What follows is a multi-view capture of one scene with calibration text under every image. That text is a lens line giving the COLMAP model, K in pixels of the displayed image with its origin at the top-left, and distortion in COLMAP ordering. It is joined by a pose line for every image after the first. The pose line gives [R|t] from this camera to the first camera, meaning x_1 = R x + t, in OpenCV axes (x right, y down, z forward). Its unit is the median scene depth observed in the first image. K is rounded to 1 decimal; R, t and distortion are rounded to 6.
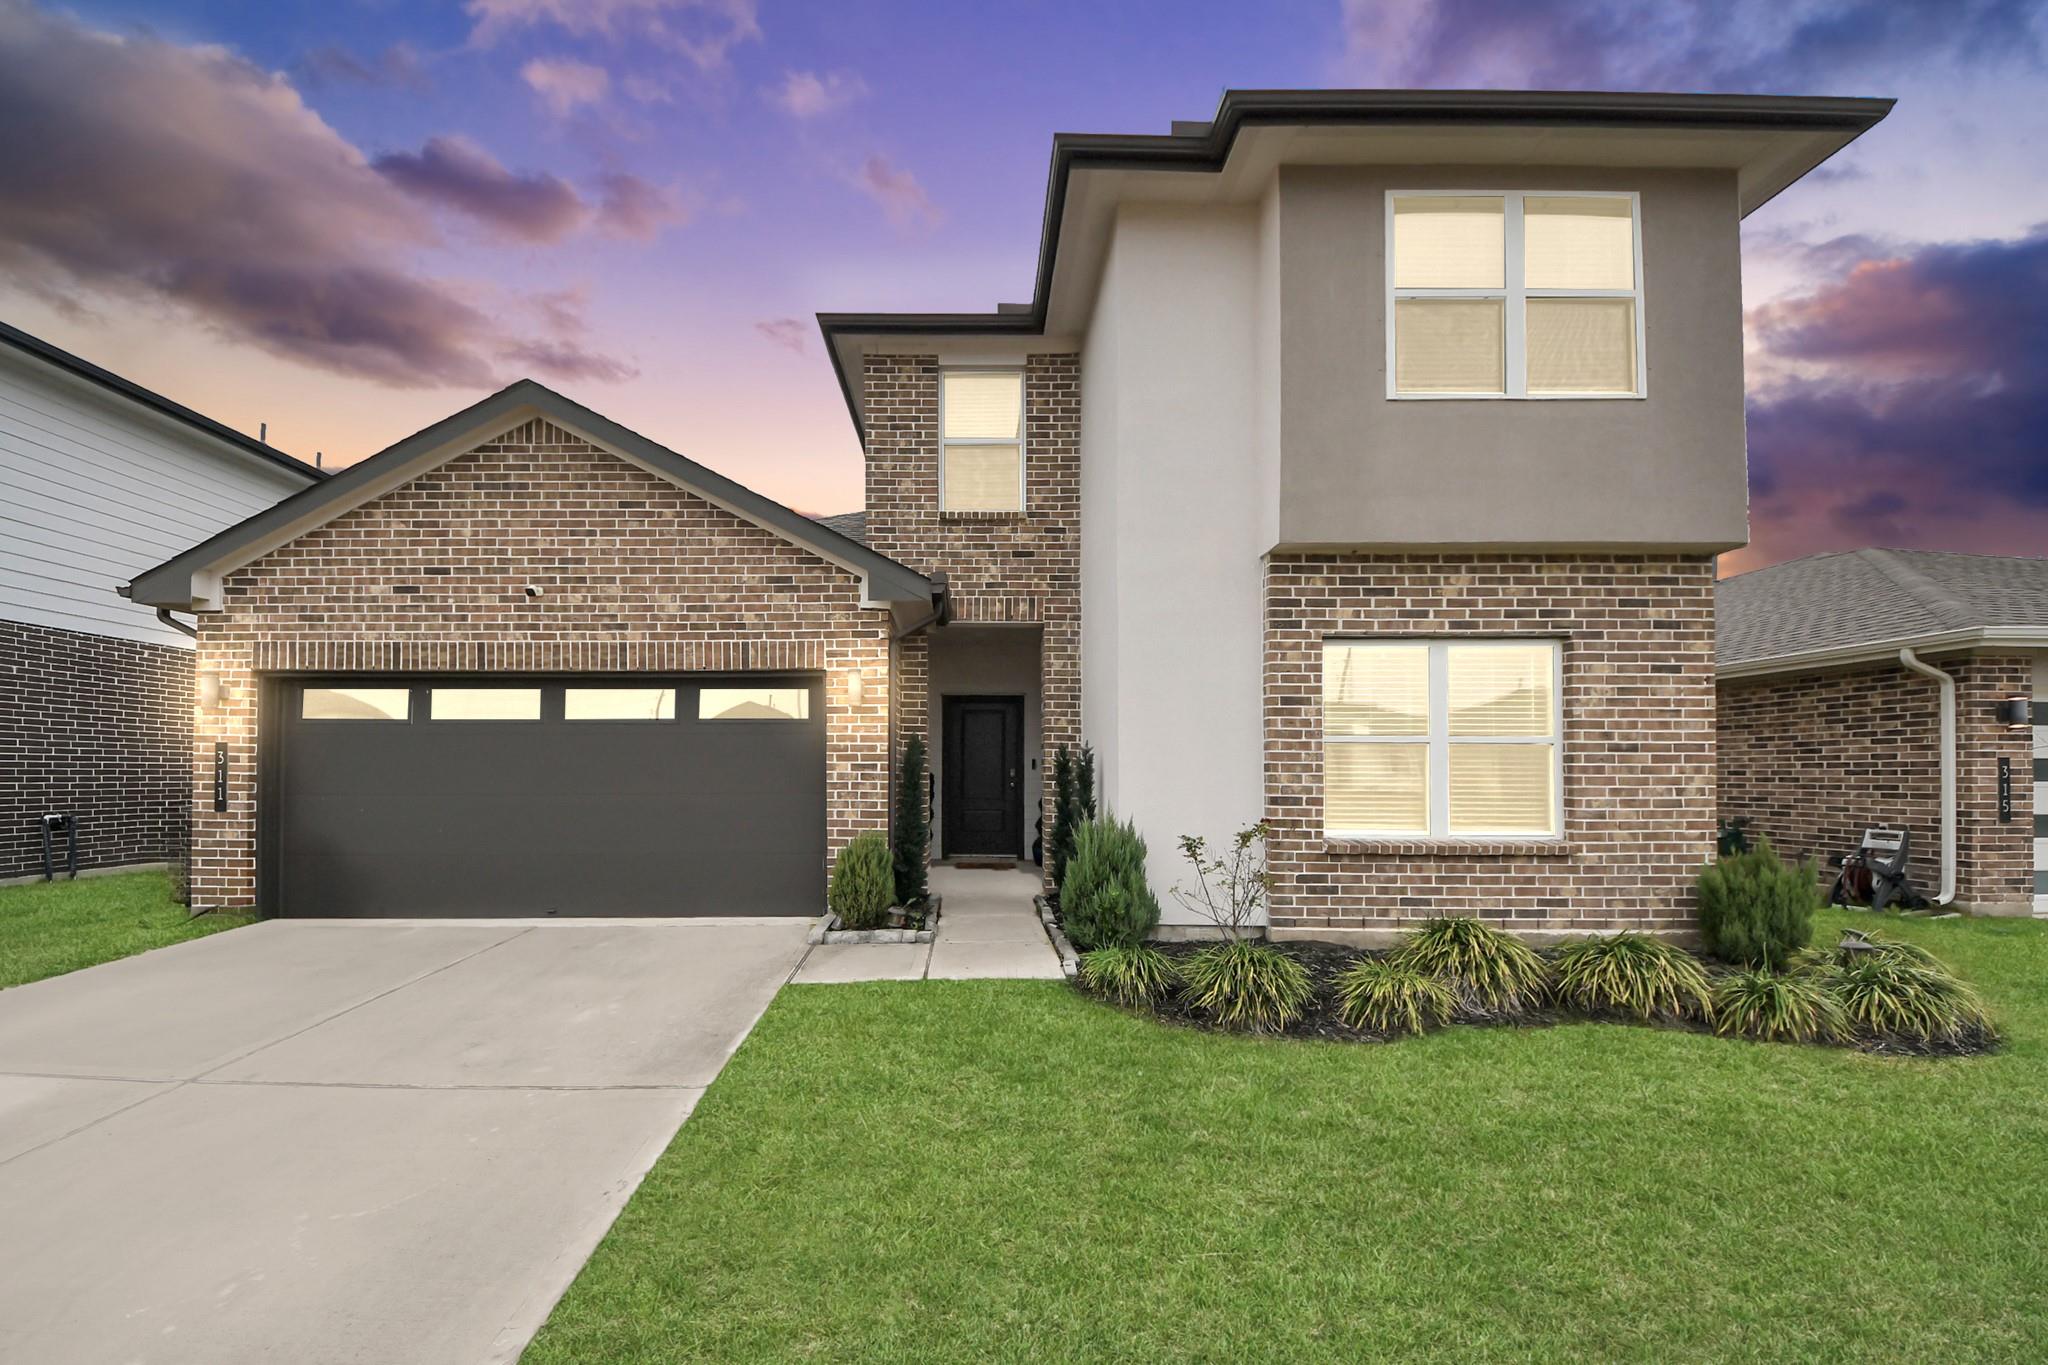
lens RADIAL K [[734.6, 0, 1040.4], [0, 734.6, 764.8], [0, 0, 1]] dist [-0.006285, -0.002401]
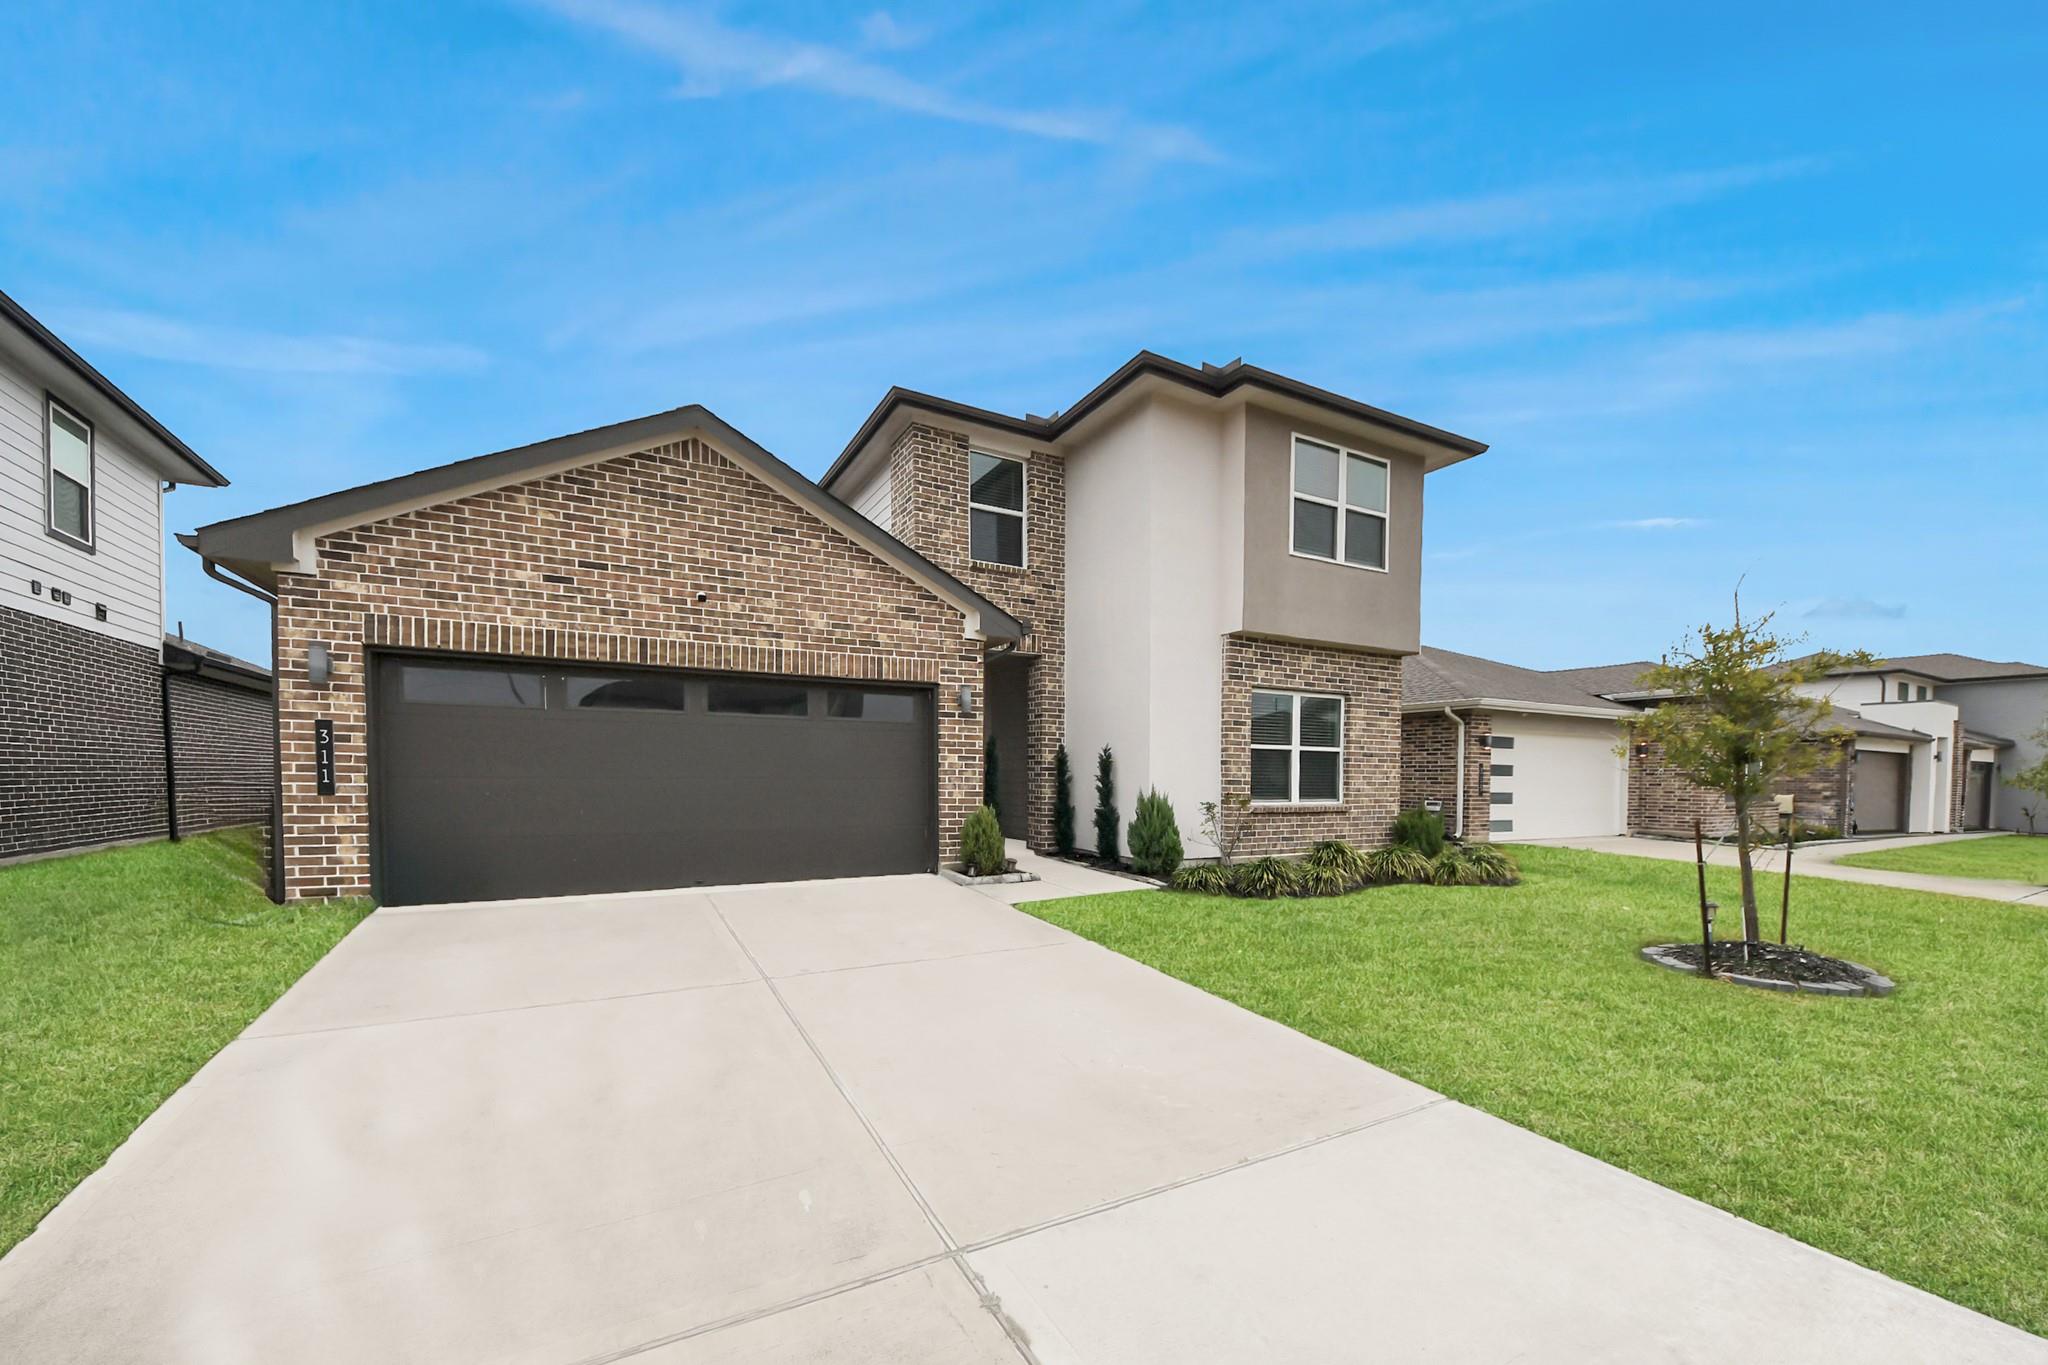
lens RADIAL K [[734.6, 0, 1062.0], [0, 734.6, 794.2], [0, 0, 1]] dist [-0.006285, -0.002401]
pose [[0.877169, -0.006404, 0.480139, -0.803055], [-0.012837, 0.999241, 0.036779, 0.018585], [-0.480010, -0.038425, 0.876421, -0.284358]]
